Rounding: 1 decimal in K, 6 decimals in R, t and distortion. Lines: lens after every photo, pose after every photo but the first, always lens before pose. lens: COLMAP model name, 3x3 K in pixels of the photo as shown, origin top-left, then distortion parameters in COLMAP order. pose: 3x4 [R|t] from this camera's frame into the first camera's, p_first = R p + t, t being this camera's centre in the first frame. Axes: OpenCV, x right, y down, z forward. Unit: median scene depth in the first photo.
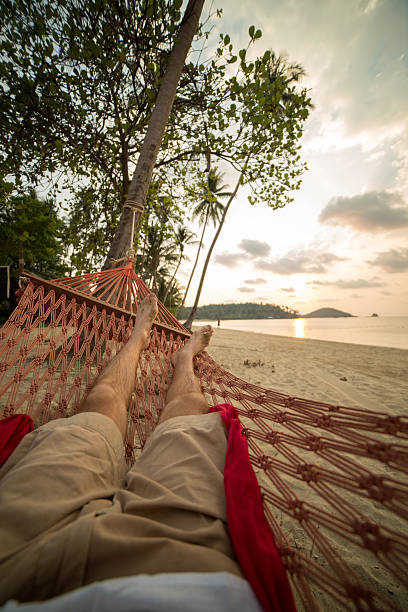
lens RADIAL K [[250.8, 0, 199.1], [0, 250.8, 306.0], [0, 0, 1]] dist [-0.107086, 0.041064]
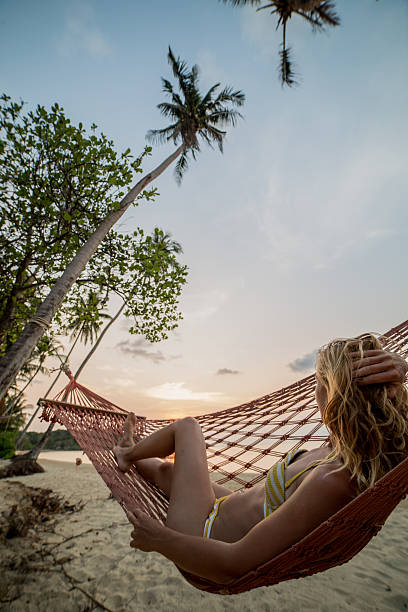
lens RADIAL K [[250.8, 0, 199.1], [0, 250.8, 306.0], [0, 0, 1]] dist [-0.107086, 0.041064]
pose [[0.863815, 0.248030, 0.438526, -0.060969], [-0.011632, 0.880007, -0.474819, 0.012691], [-0.503676, 0.405055, 0.763047, -0.088607]]
